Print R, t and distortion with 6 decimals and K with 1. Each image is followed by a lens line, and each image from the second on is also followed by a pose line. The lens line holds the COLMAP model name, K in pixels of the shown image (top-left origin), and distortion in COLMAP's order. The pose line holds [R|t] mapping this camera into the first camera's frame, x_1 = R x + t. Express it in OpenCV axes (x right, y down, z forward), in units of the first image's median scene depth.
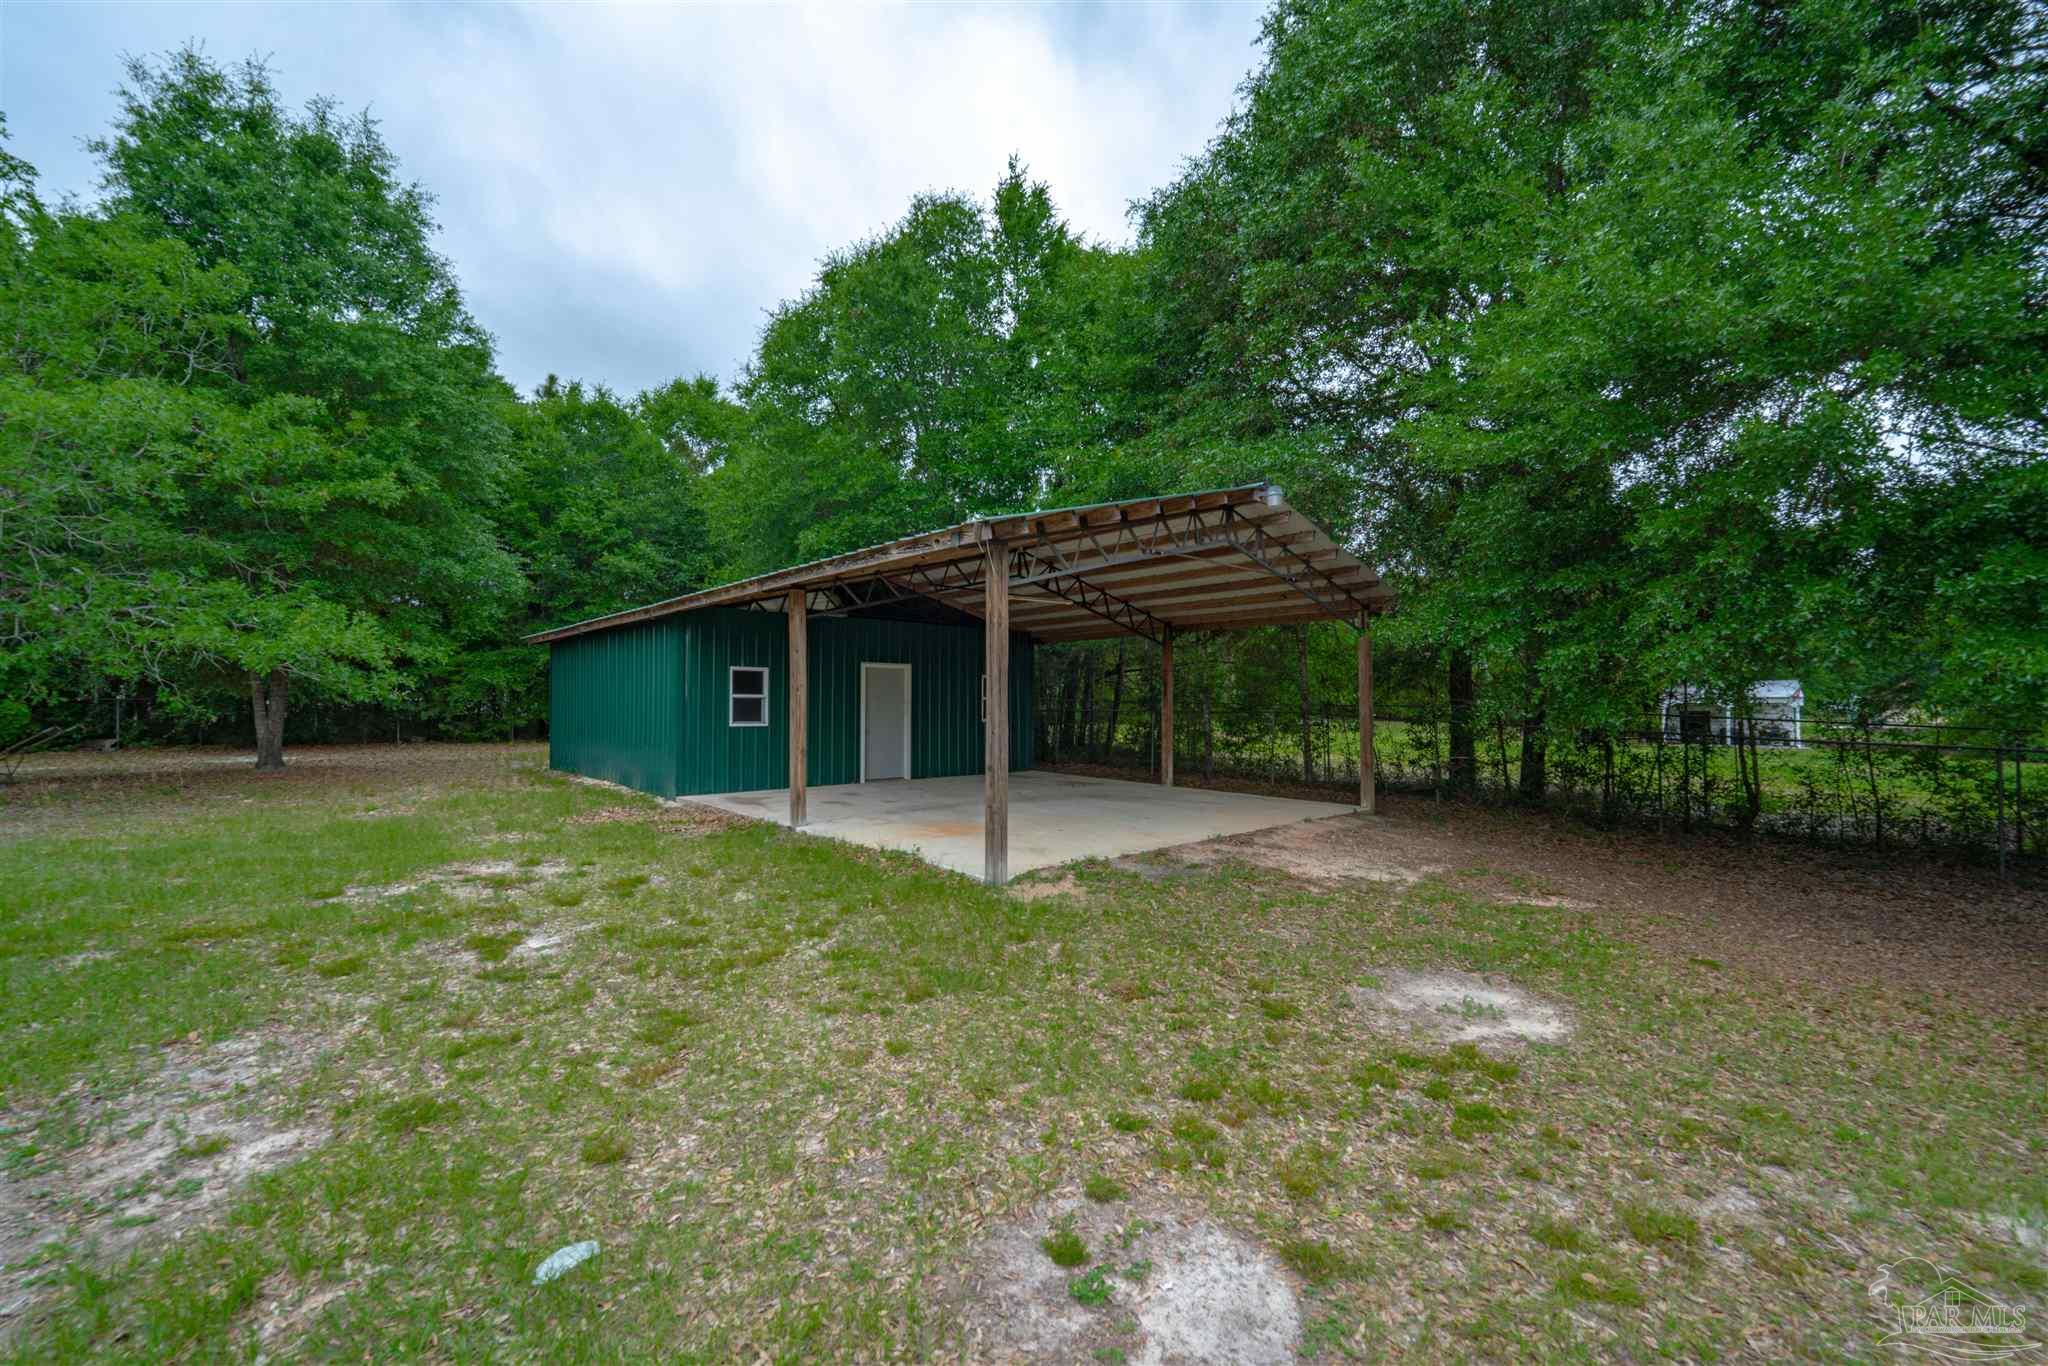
lens RADIAL K [[838.3, 0, 1028.1], [0, 838.3, 680.1], [0, 0, 1]] dist [-0.002468, -0.000520]
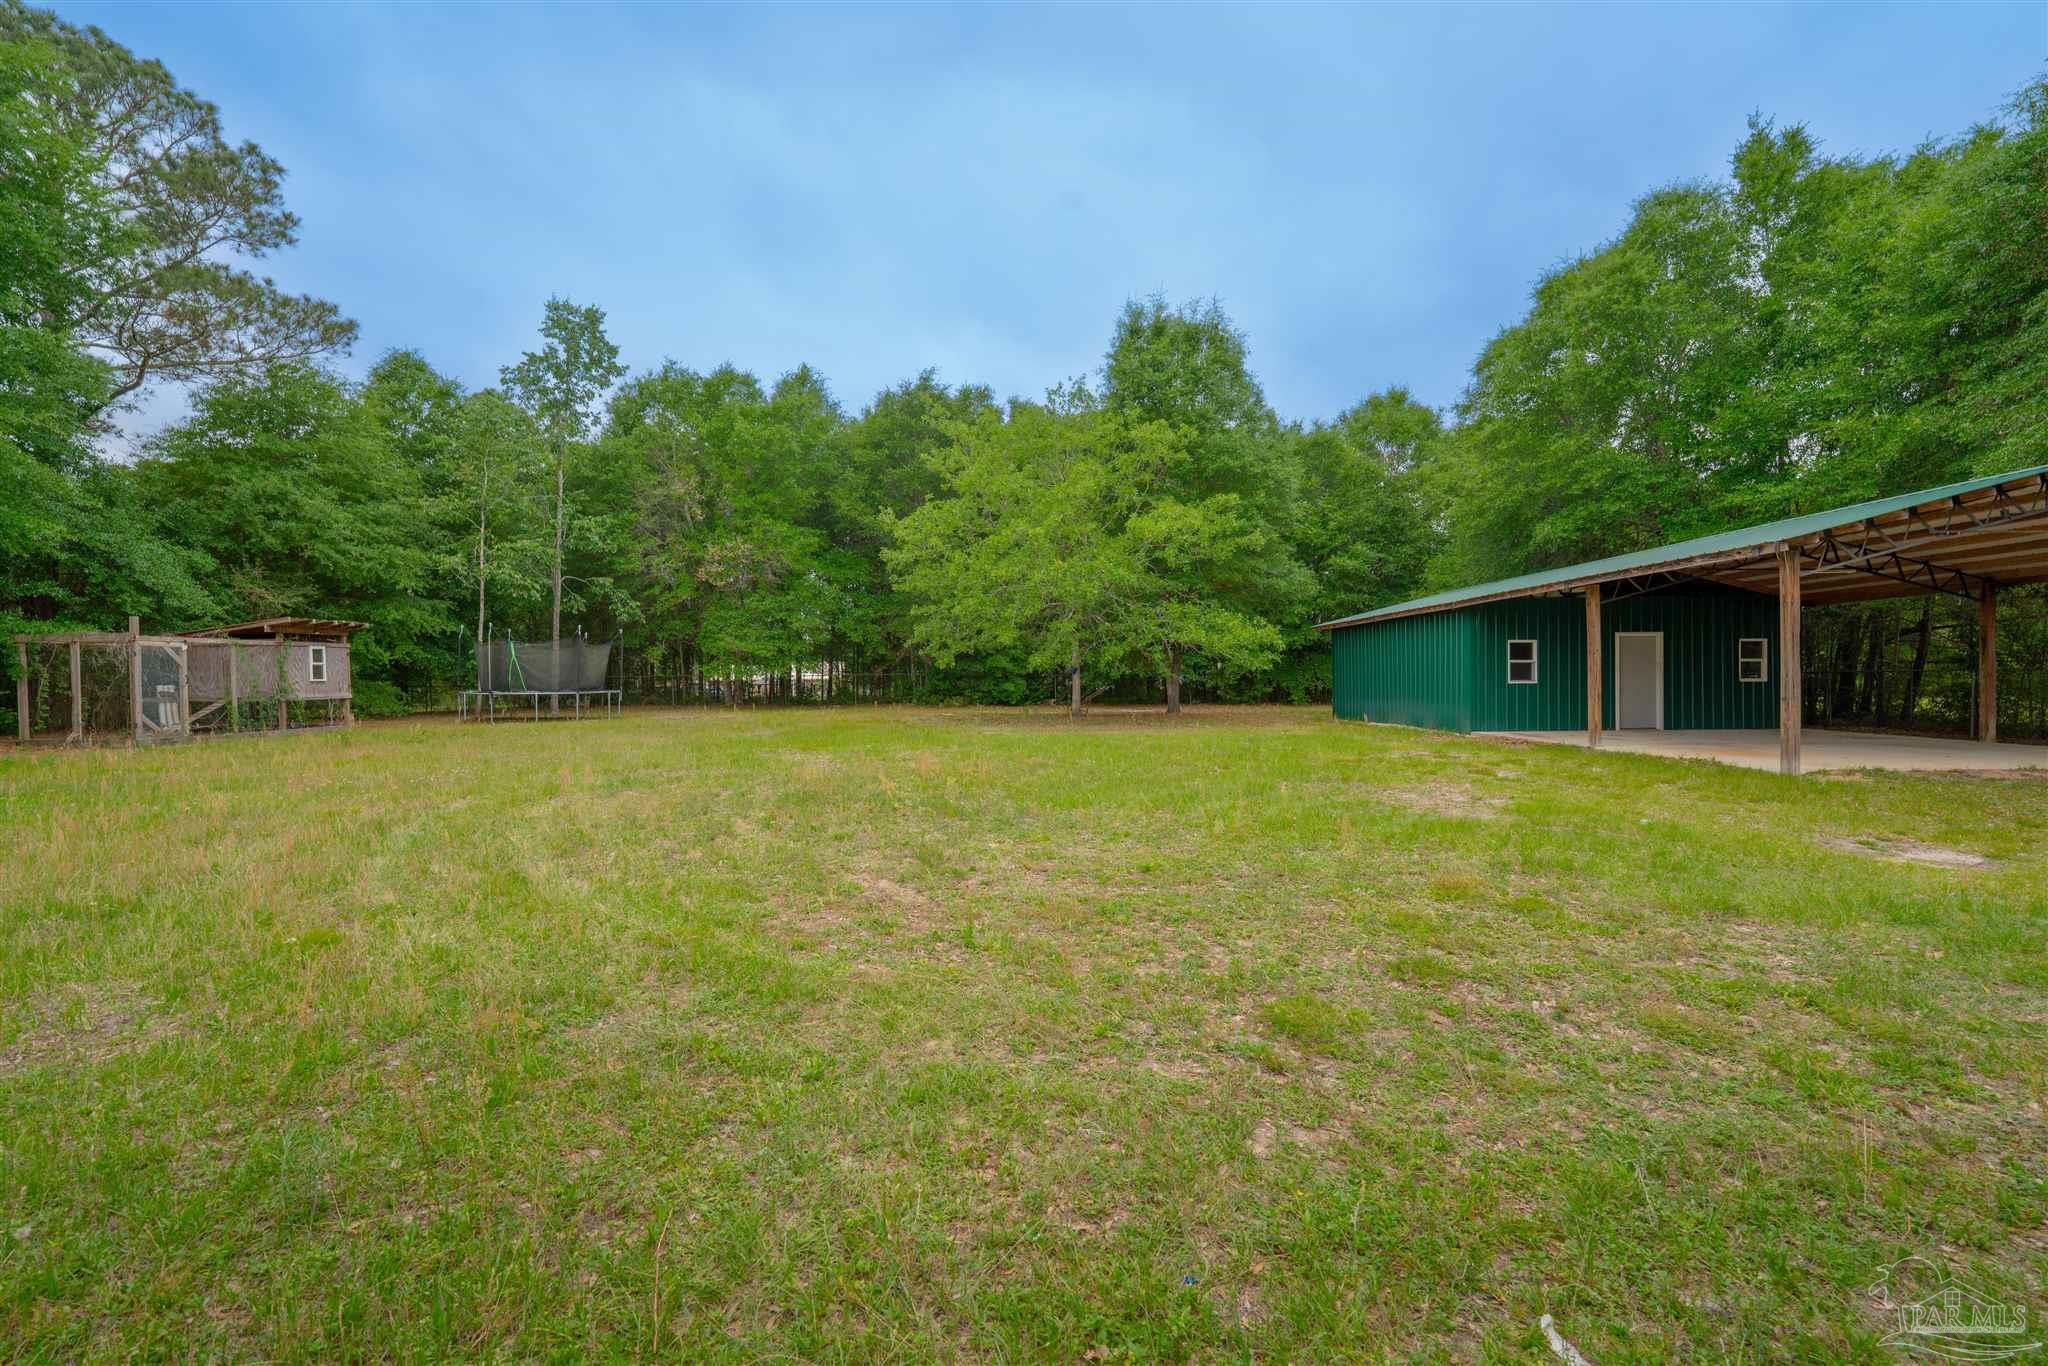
lens RADIAL K [[853.3, 0, 1022.0], [0, 853.3, 660.2], [0, 0, 1]] dist [-0.001231, 0.000181]
pose [[0.746372, -0.028866, -0.664903, -0.016657], [0.028055, 0.999536, -0.011902, 0.007644], [0.664937, -0.009771, 0.746835, -0.397654]]
